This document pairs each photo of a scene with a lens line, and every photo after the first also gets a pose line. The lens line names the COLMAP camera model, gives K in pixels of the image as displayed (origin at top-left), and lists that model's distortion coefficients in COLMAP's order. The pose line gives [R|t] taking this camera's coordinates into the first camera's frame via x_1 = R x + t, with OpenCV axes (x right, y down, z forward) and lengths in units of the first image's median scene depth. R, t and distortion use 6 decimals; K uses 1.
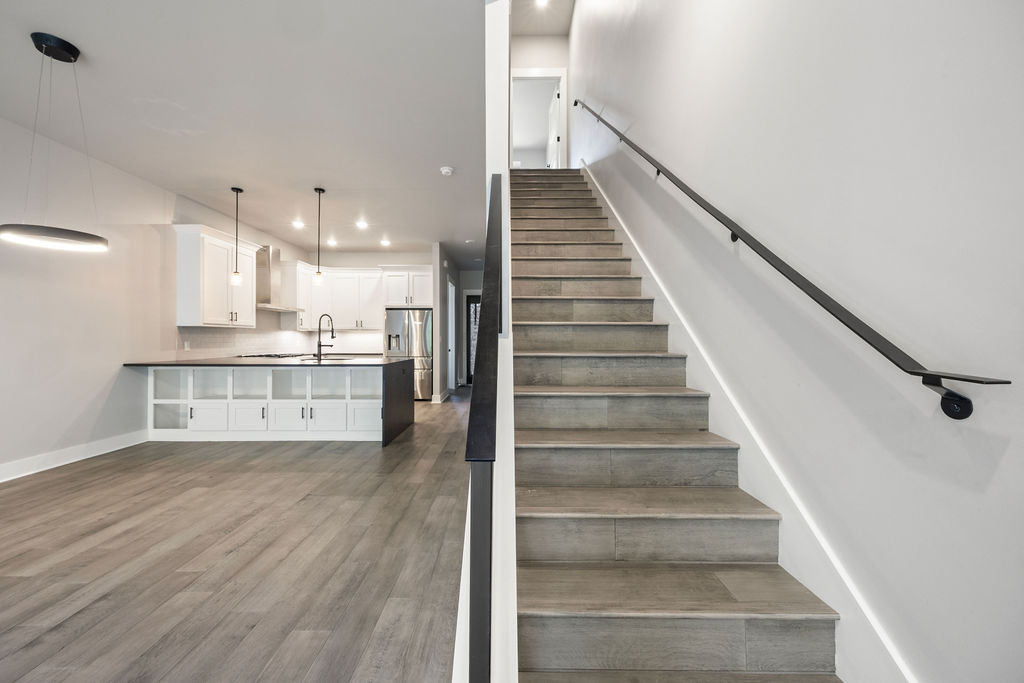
lens RADIAL K [[401.6, 0, 512.0], [0, 401.6, 341.5], [0, 0, 1]] dist [0.001932, 0.000151]
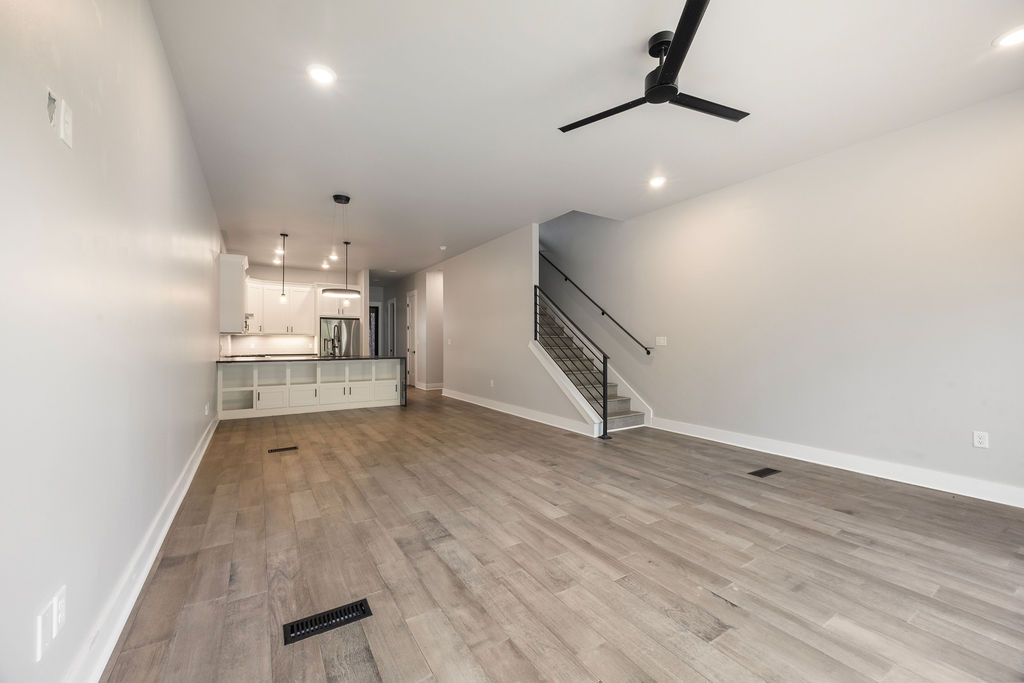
lens RADIAL K [[401.6, 0, 512.0], [0, 401.6, 341.5], [0, 0, 1]] dist [0.001932, 0.000151]
pose [[0.849901, -0.003153, 0.526933, -0.849520], [0.005587, 0.999980, -0.003027, -0.001307], [-0.526912, 0.005516, 0.849902, -0.679953]]
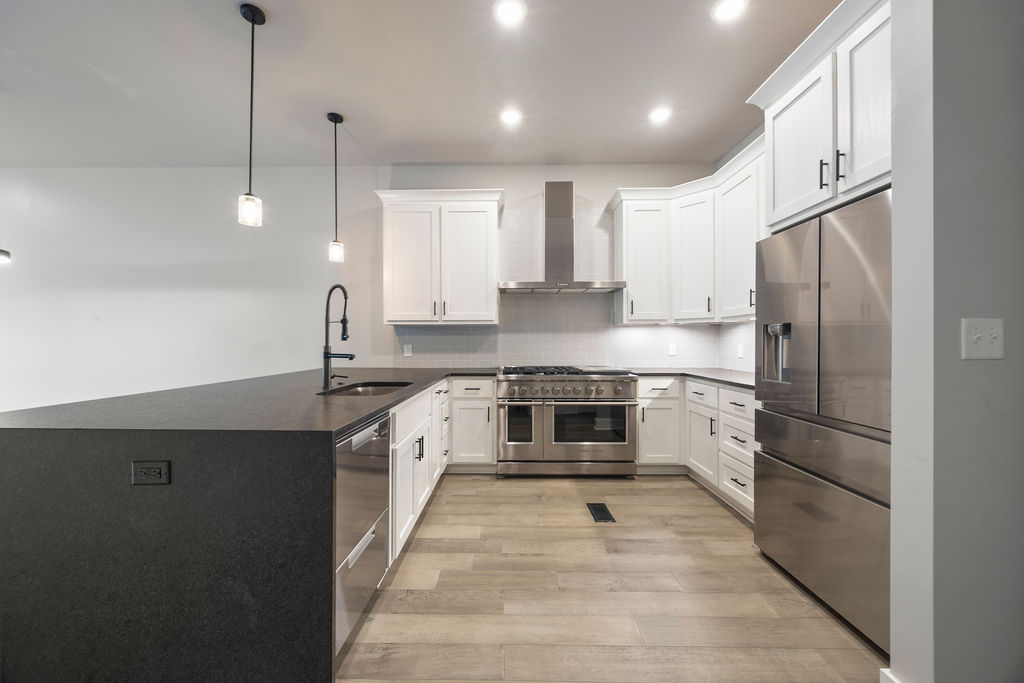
lens RADIAL K [[388.0, 0, 503.8], [0, 388.0, 343.3], [0, 0, 1]] dist [0.001065, 0.000137]
pose [[-0.024946, 0.001619, -0.999687, -0.047569], [-0.004502, 0.999988, 0.001732, -0.006057], [0.999679, 0.004544, -0.024938, 1.492134]]
